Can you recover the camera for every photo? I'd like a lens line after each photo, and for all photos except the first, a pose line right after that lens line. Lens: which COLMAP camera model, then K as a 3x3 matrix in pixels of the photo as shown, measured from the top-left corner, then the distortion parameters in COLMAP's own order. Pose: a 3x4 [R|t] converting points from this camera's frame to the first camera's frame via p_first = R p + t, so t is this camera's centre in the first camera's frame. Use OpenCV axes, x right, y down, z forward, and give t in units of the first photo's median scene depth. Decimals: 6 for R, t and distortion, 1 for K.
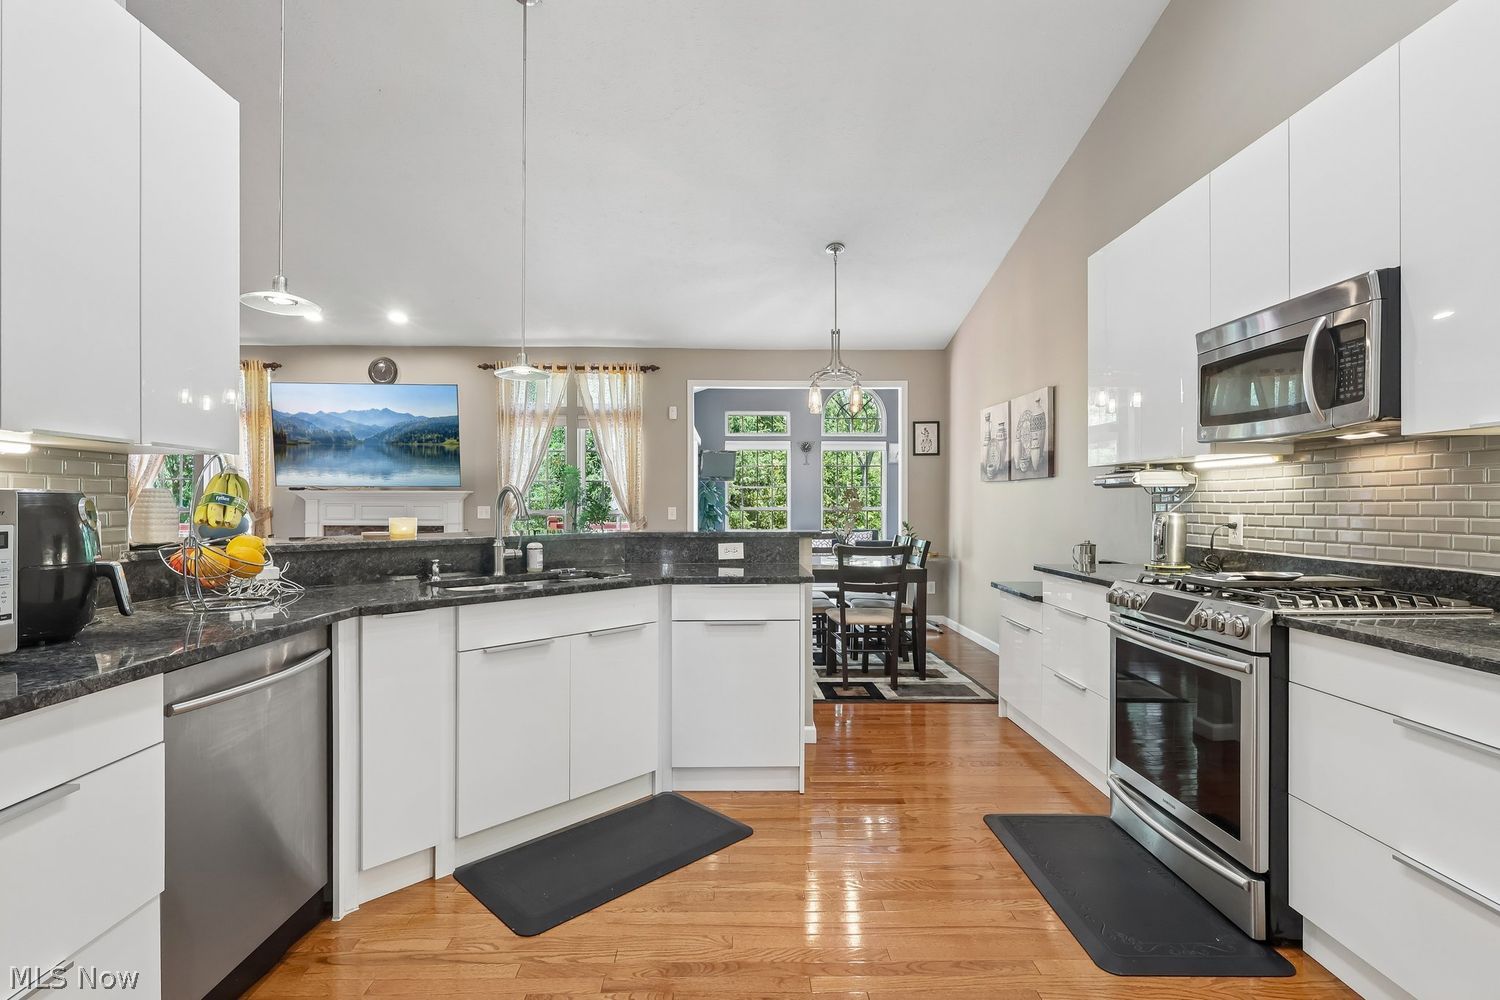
lens RADIAL K [[711.6, 0, 730.3], [0, 711.6, 504.3], [0, 0, 1]] dist [-0.002826, 0.000535]
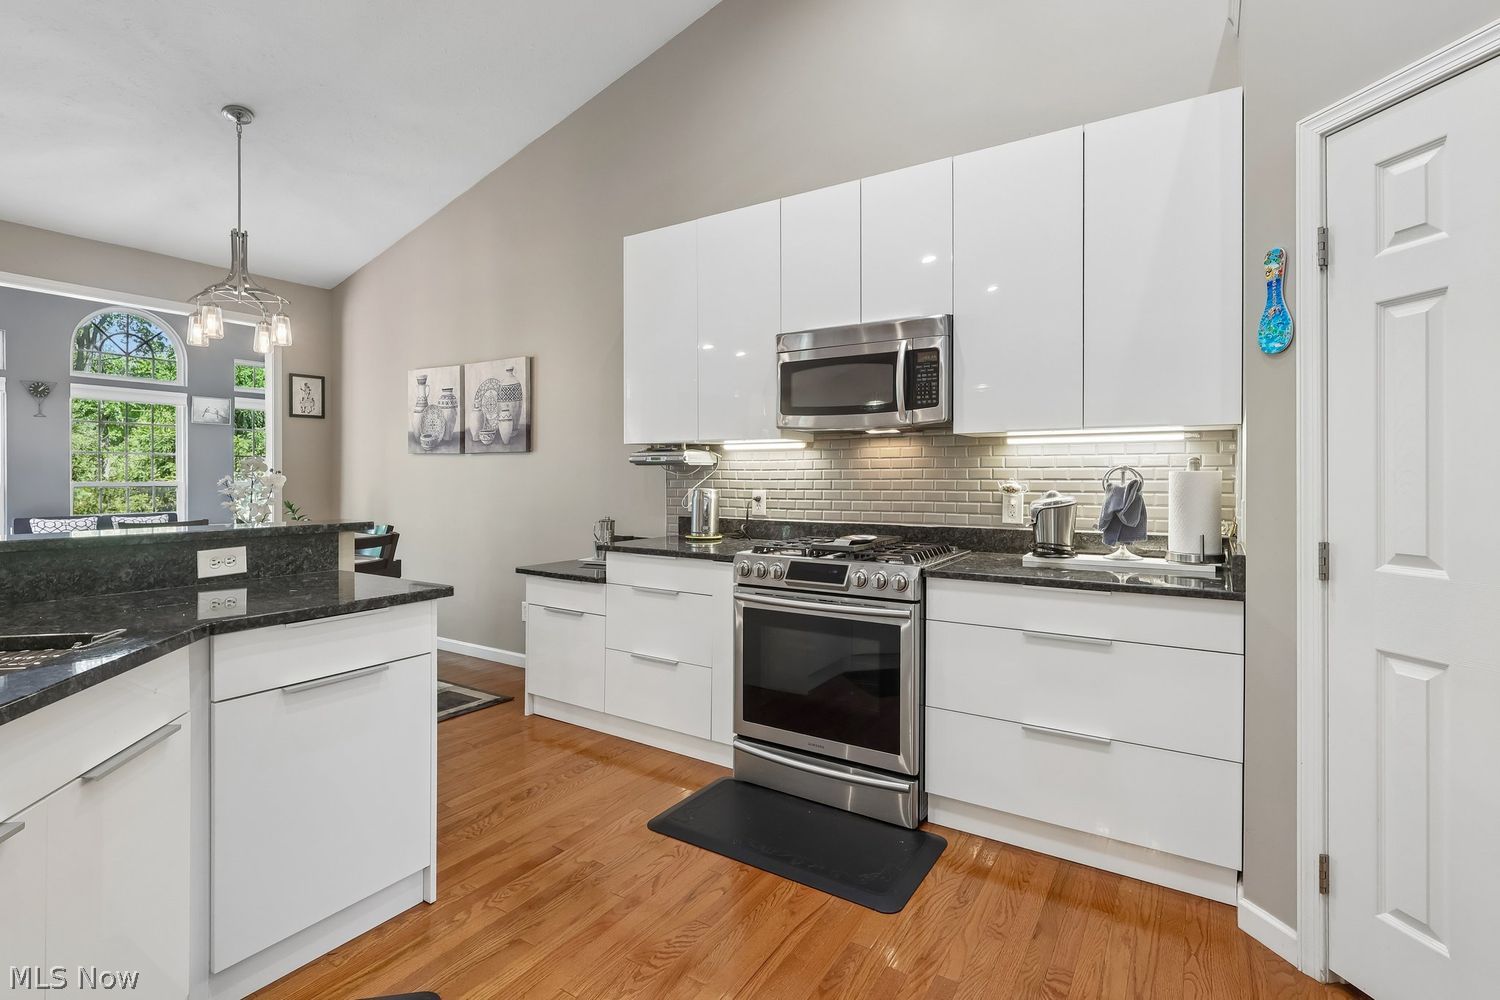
lens RADIAL K [[711.8, 0, 743.9], [0, 711.8, 488.0], [0, 0, 1]] dist [-0.000785, 0.000760]
pose [[0.539249, -0.010911, 0.842076, -0.295955], [-0.001713, 0.999900, 0.014052, -0.005144], [-0.842145, -0.009020, 0.539176, 0.357914]]
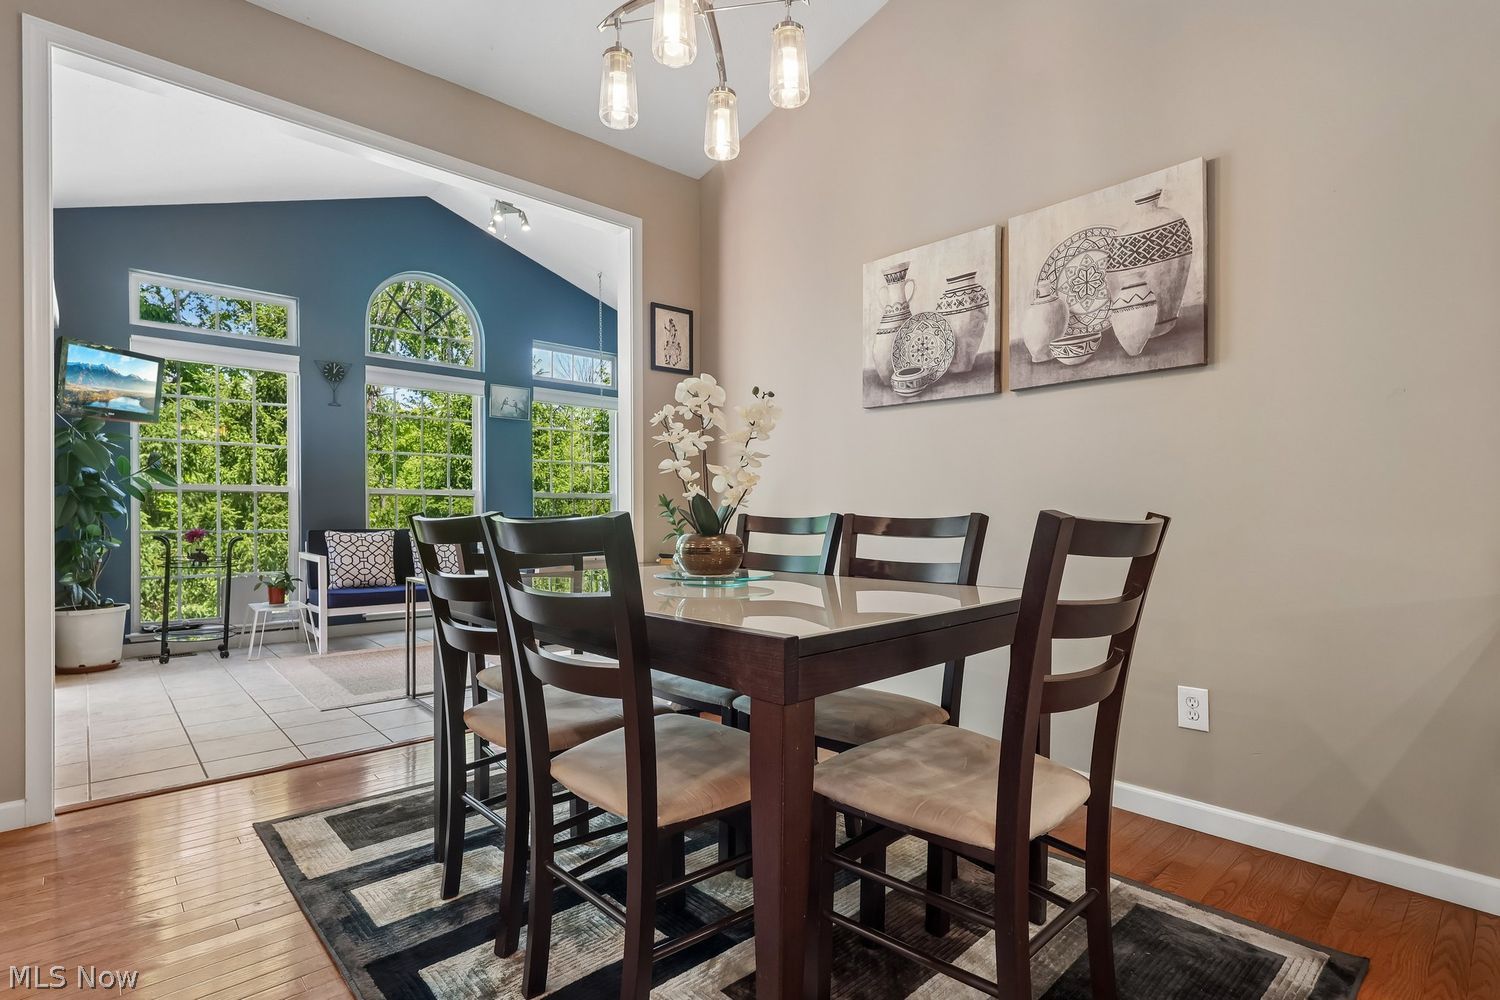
lens RADIAL K [[723.8, 0, 750.7], [0, 723.8, 517.1], [0, 0, 1]] dist [0.002408, 0.000224]
pose [[0.734395, -0.004646, 0.678706, -0.096049], [0.004272, 0.999988, 0.002223, 0.081735], [-0.678709, 0.001267, 0.734407, 1.282982]]
